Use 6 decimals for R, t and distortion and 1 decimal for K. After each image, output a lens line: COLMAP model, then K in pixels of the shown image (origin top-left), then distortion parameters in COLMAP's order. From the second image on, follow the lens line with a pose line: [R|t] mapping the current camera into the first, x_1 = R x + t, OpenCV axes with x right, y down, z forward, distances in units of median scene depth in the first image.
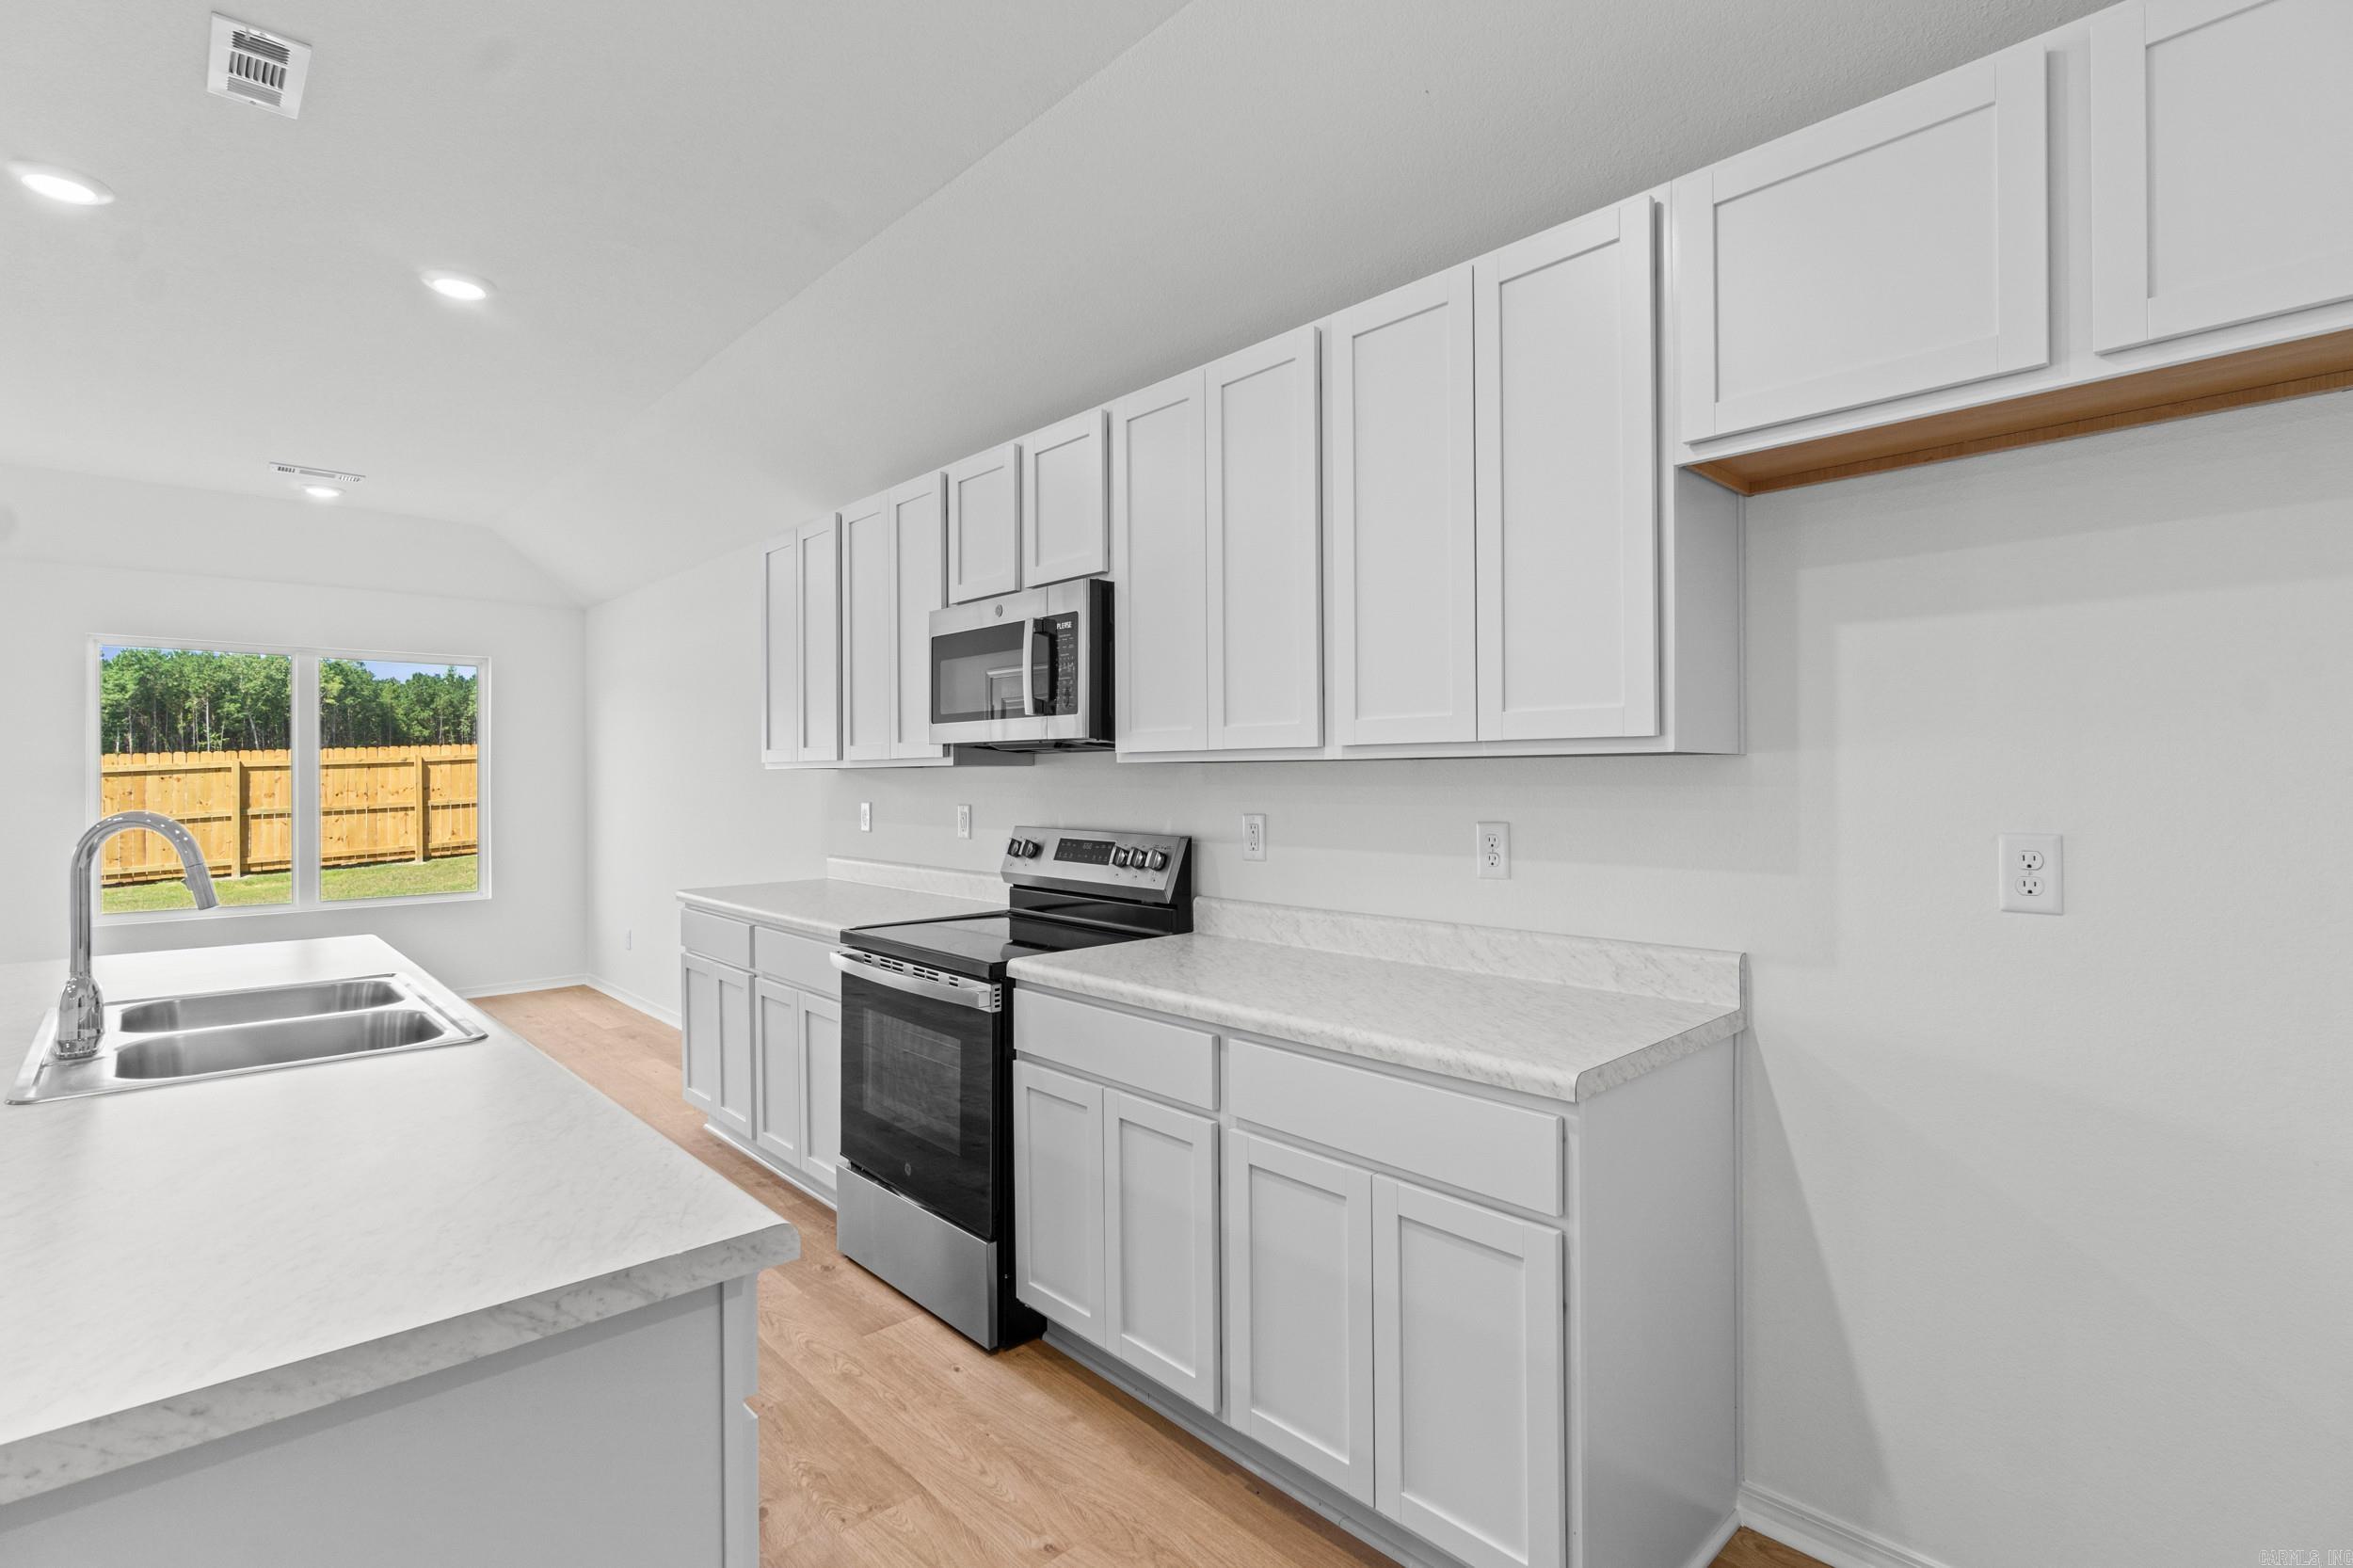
lens RADIAL K [[1107.9, 0, 1165.6], [0, 1107.9, 773.9], [0, 0, 1]] dist [-0.011011, 0.001744]
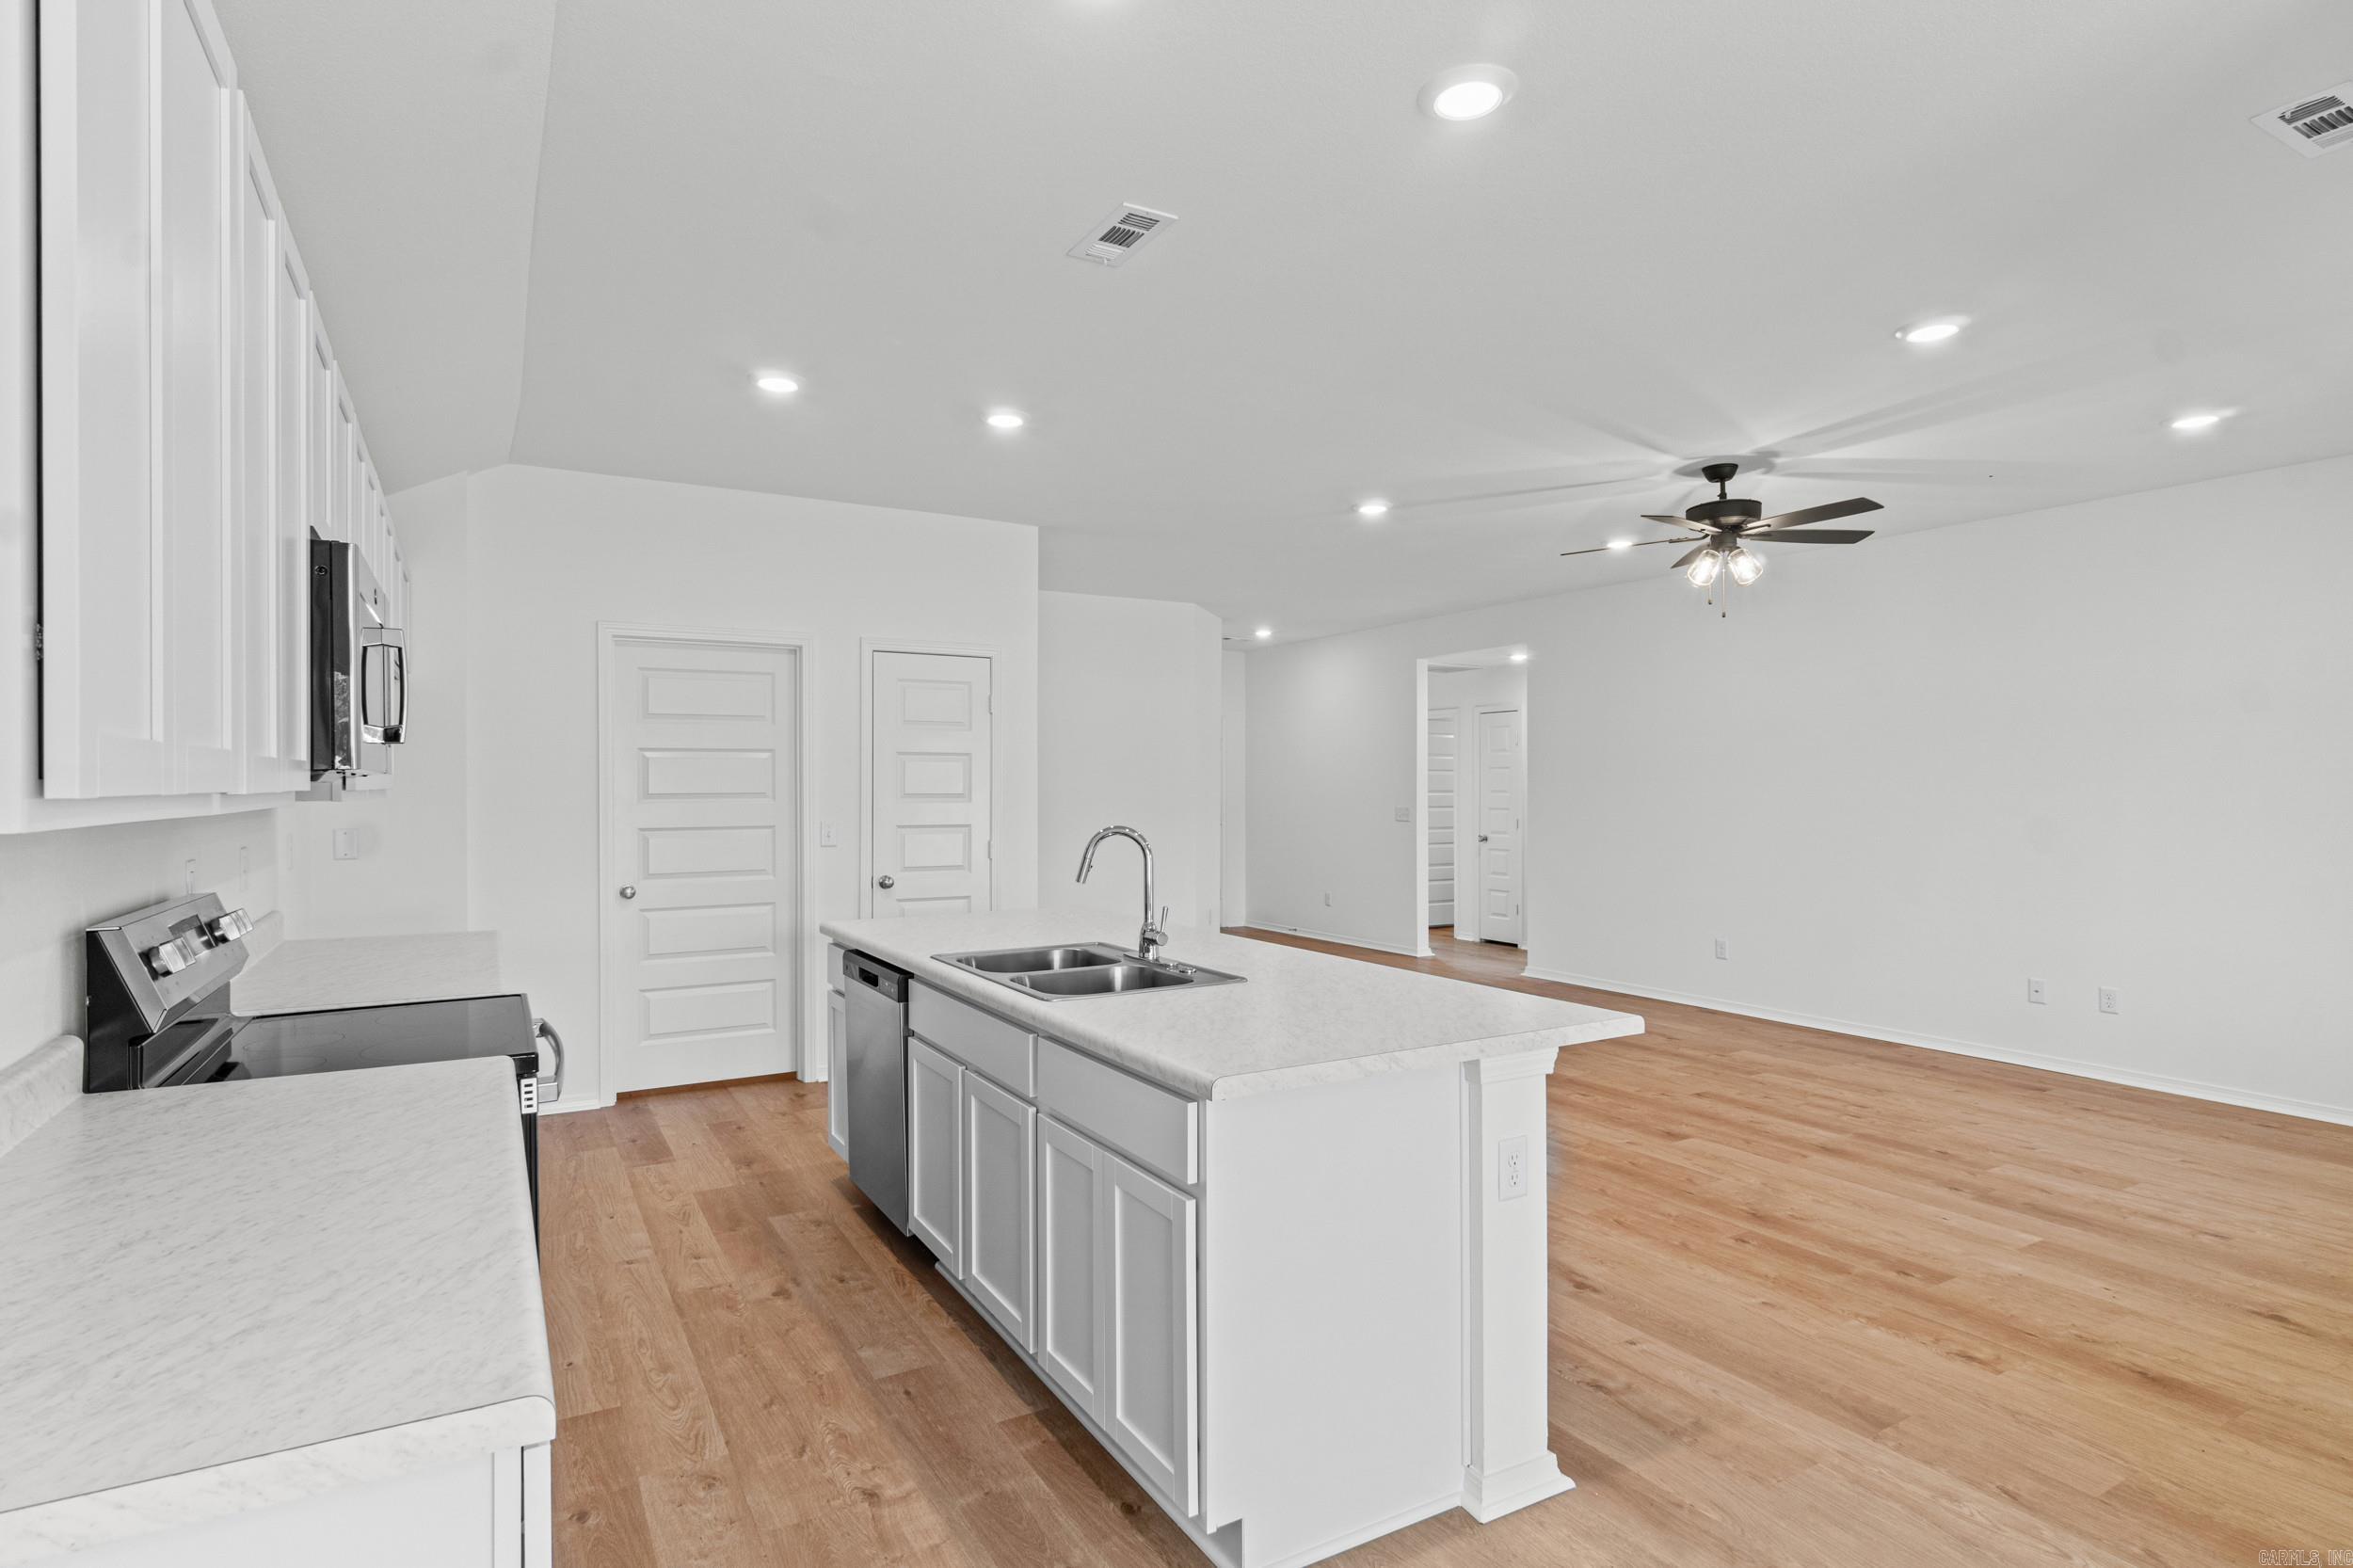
lens RADIAL K [[1194.7, 0, 1152.4], [0, 1194.7, 765.9], [0, 0, 1]] dist [-0.013746, 0.006216]
pose [[-0.972252, 0.012561, 0.233600, -0.360491], [0.008660, 0.999806, -0.017718, -0.006339], [-0.233777, -0.015203, -0.972171, 0.708601]]
